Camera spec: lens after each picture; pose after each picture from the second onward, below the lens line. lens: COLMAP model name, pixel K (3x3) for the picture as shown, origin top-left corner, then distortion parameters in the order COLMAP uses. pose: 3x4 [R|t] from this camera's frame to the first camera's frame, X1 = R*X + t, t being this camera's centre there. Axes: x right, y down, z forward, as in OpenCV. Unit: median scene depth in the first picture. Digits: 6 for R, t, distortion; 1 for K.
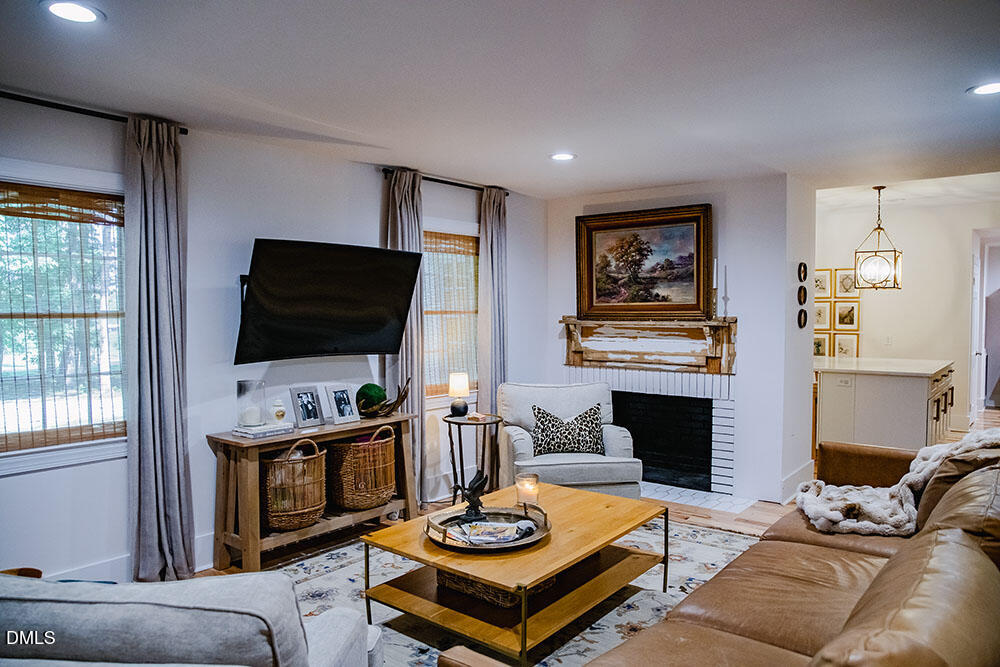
lens RADIAL K [[695.5, 0, 528.4], [0, 695.5, 349.4], [0, 0, 1]] dist [-0.066494, 0.042402]
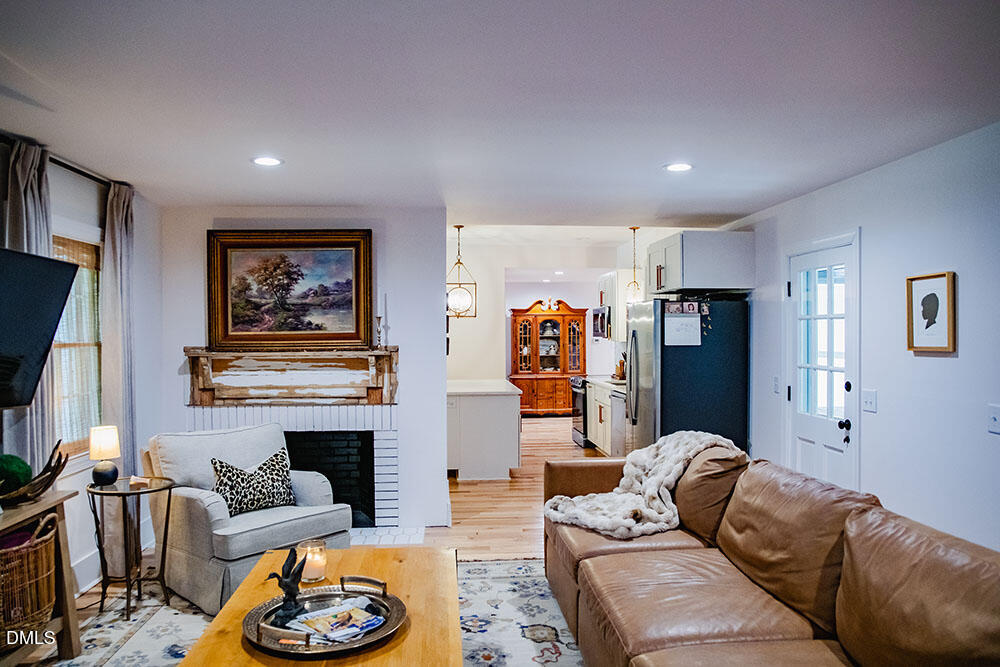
lens RADIAL K [[695.5, 0, 499.1], [0, 695.5, 351.1], [0, 0, 1]] dist [-0.066494, 0.042402]
pose [[0.744896, -0.019290, 0.666902, -0.248987], [0.042344, 0.998934, -0.018401, -0.014266], [-0.665836, 0.041946, 0.744918, 0.156430]]
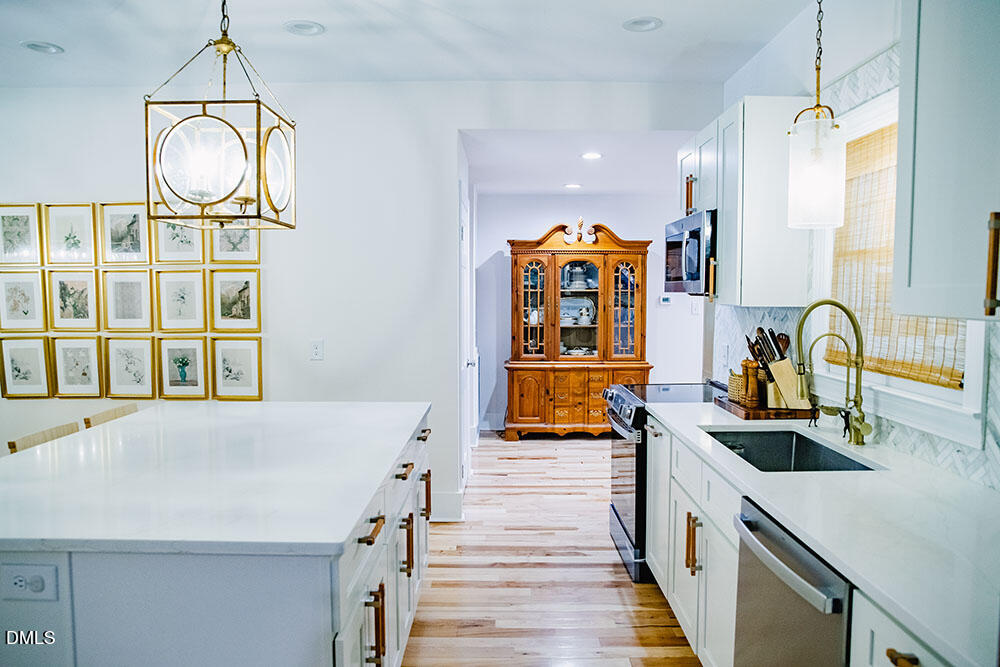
lens RADIAL K [[695.5, 0, 503.6], [0, 695.5, 338.4], [0, 0, 1]] dist [-0.066494, 0.042402]
pose [[0.794159, -0.038166, 0.606511, 0.529366], [0.030274, 0.999271, 0.023241, -0.046633], [-0.606956, -0.000095, 0.794736, 0.835395]]
